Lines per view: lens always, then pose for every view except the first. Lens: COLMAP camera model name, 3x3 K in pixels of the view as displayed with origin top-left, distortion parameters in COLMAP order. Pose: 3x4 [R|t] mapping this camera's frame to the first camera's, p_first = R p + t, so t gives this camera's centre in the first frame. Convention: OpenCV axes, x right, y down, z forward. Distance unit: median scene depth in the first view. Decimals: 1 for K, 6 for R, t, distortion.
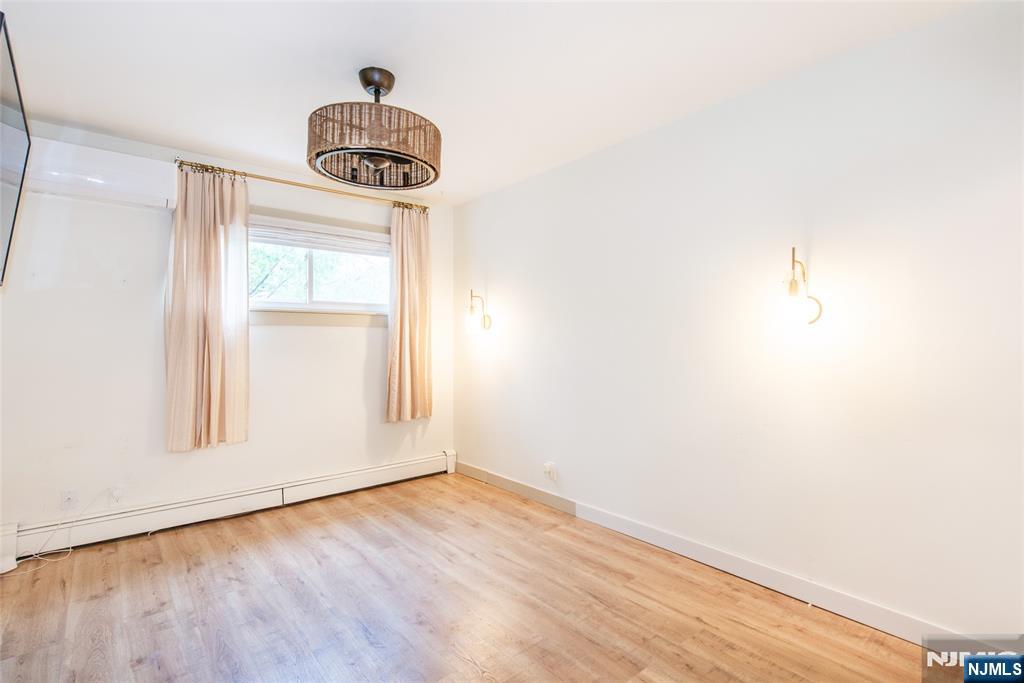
lens RADIAL K [[482.6, 0, 515.8], [0, 482.6, 343.4], [0, 0, 1]] dist [0.003312, -0.000500]
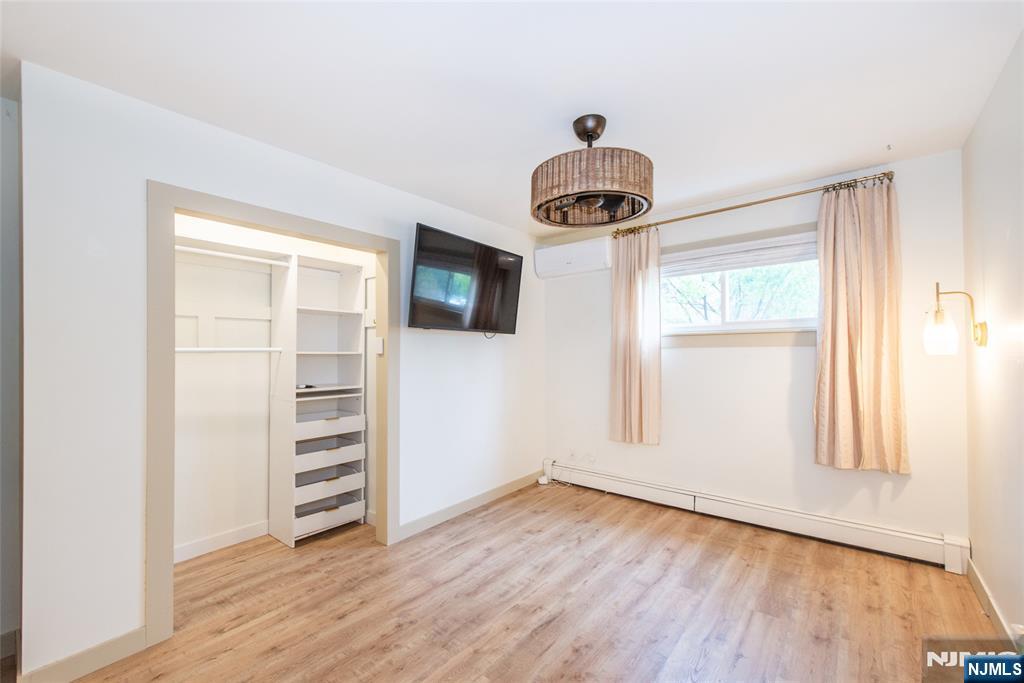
lens RADIAL K [[419.9, 0, 507.7], [0, 419.9, 348.8], [0, 0, 1]] dist [0.007520, -0.000072]
pose [[0.190368, -0.008147, -0.981679, 0.402310], [0.003275, 0.999965, -0.007664, -0.029567], [0.981707, -0.001756, 0.190388, 0.429888]]
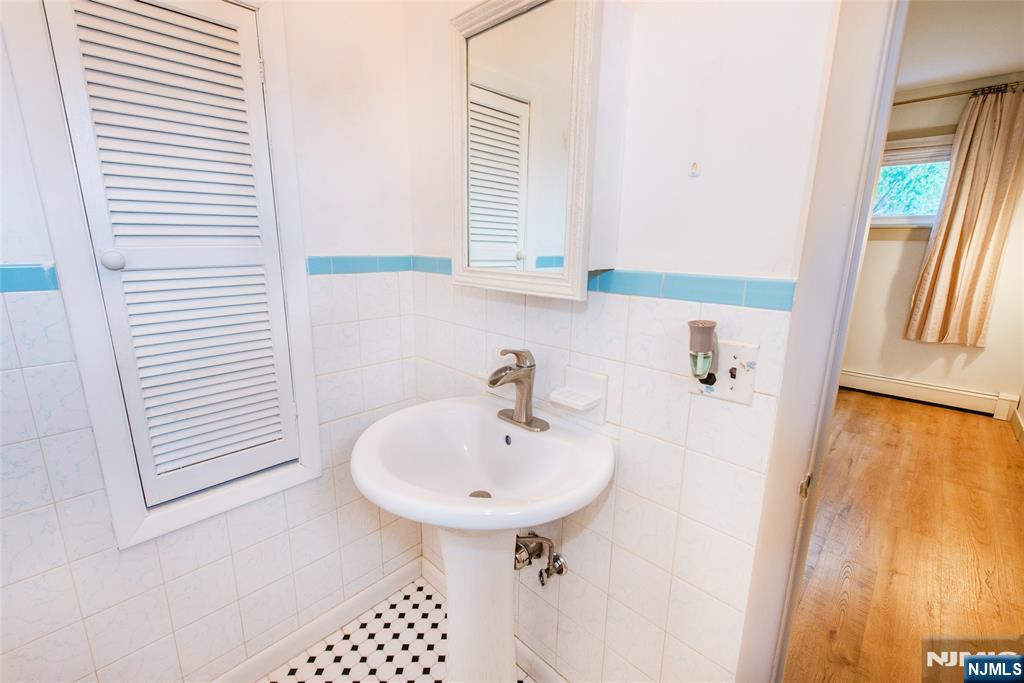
lens RADIAL K [[432.7, 0, 512.0], [0, 432.7, 341.5], [0, 0, 1]] dist [0.003864, 0.000328]
pose [[0.109739, 0.228267, -0.967394, 0.624361], [-0.017244, 0.973563, 0.227767, -0.024837], [0.993811, -0.008313, 0.110774, 0.111050]]
